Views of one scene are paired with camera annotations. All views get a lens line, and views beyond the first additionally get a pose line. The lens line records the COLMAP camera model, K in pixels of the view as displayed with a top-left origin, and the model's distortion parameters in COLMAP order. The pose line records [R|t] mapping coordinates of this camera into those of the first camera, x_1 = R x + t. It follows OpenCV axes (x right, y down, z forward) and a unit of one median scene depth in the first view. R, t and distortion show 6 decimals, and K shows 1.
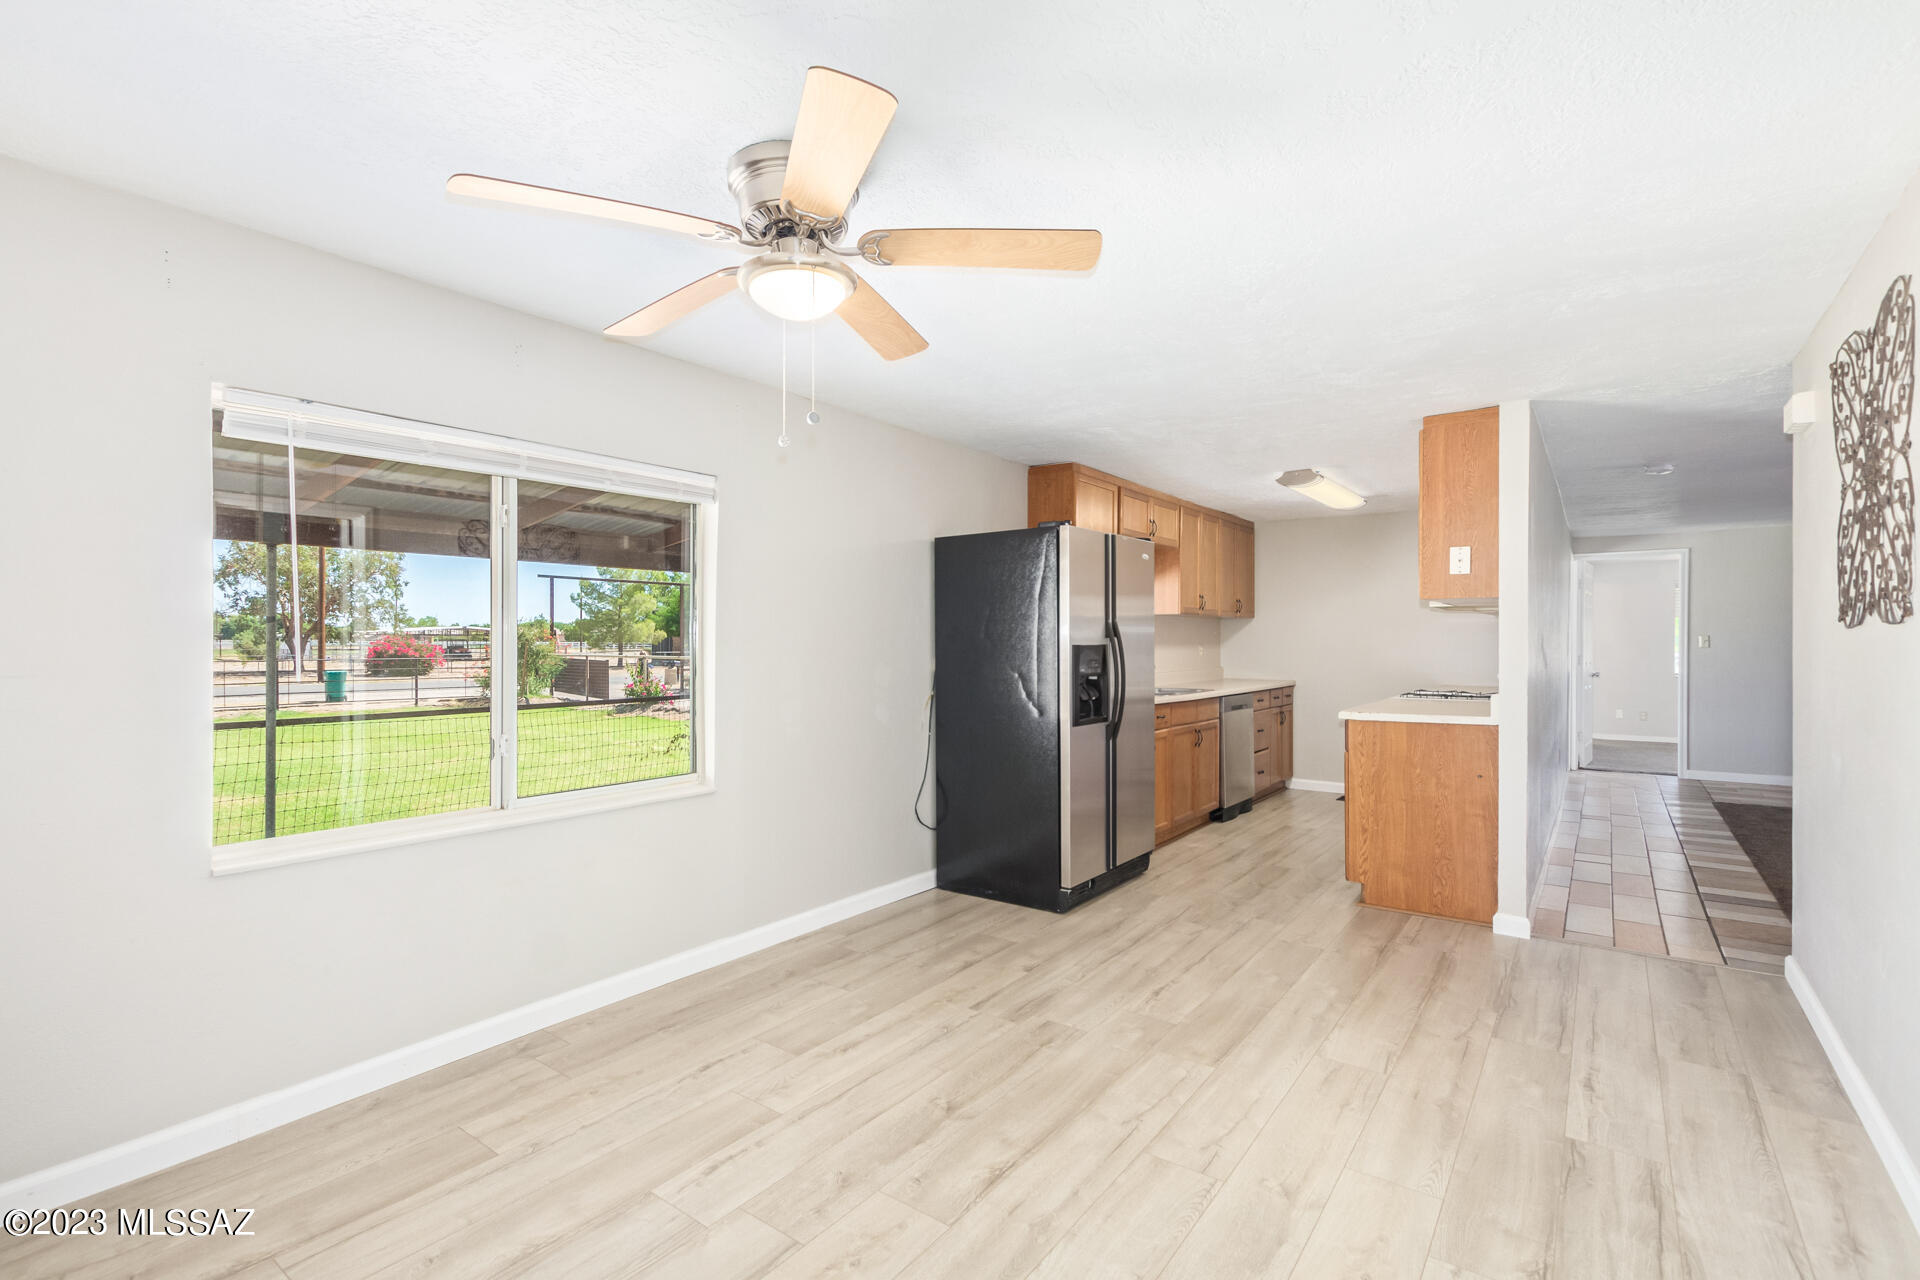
lens RADIAL K [[876.3, 0, 955.6], [0, 876.3, 649.6], [0, 0, 1]] dist [0.002039, -0.000932]
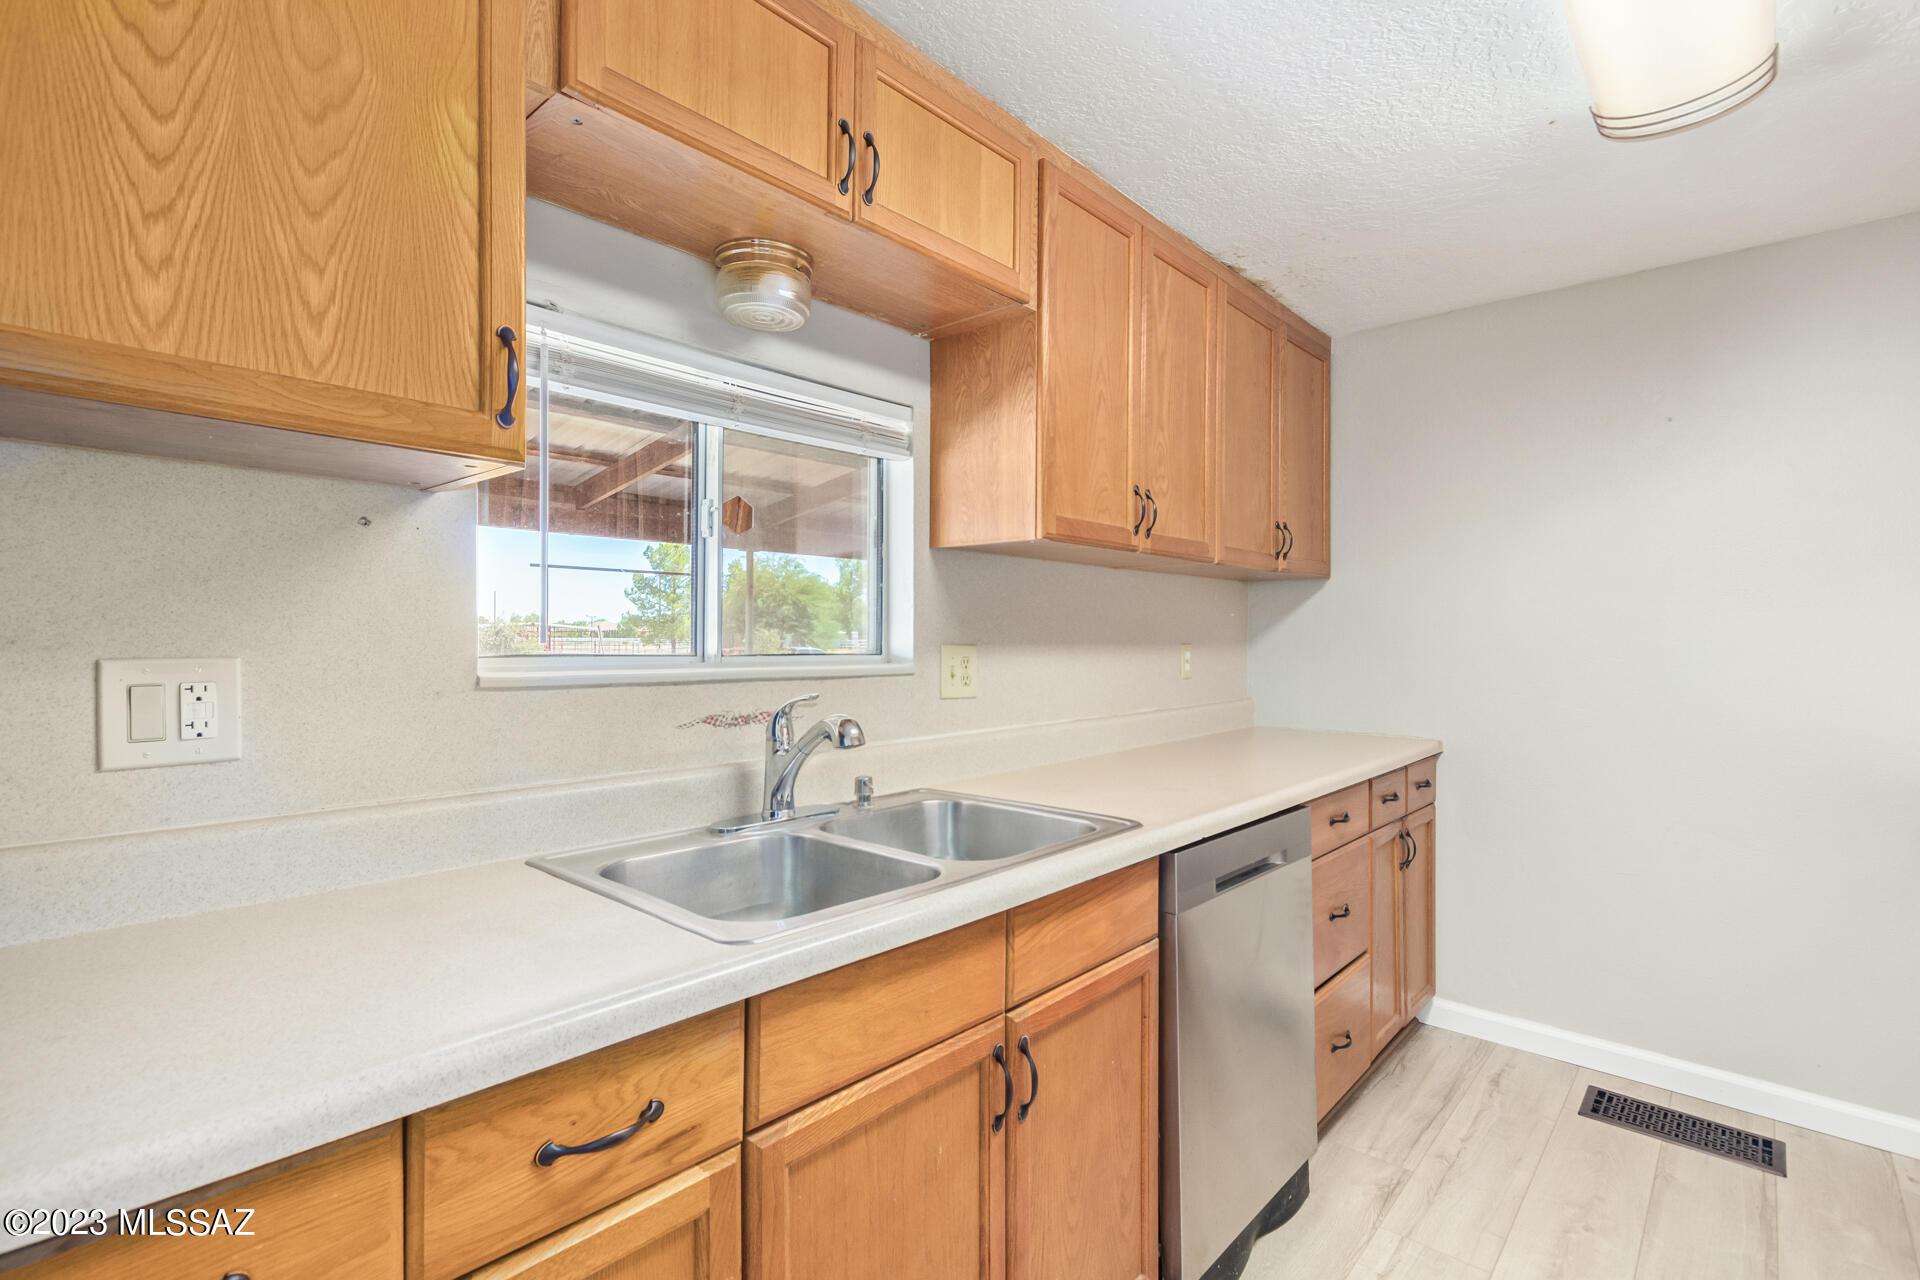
lens RADIAL K [[886.5, 0, 961.7], [0, 886.5, 635.3], [0, 0, 1]] dist [0.001718, -0.000384]
pose [[0.995149, 0.005787, -0.098210, 0.220977], [-0.007261, 0.999866, -0.014656, -0.004579], [0.098112, 0.015298, 0.995058, 0.604441]]
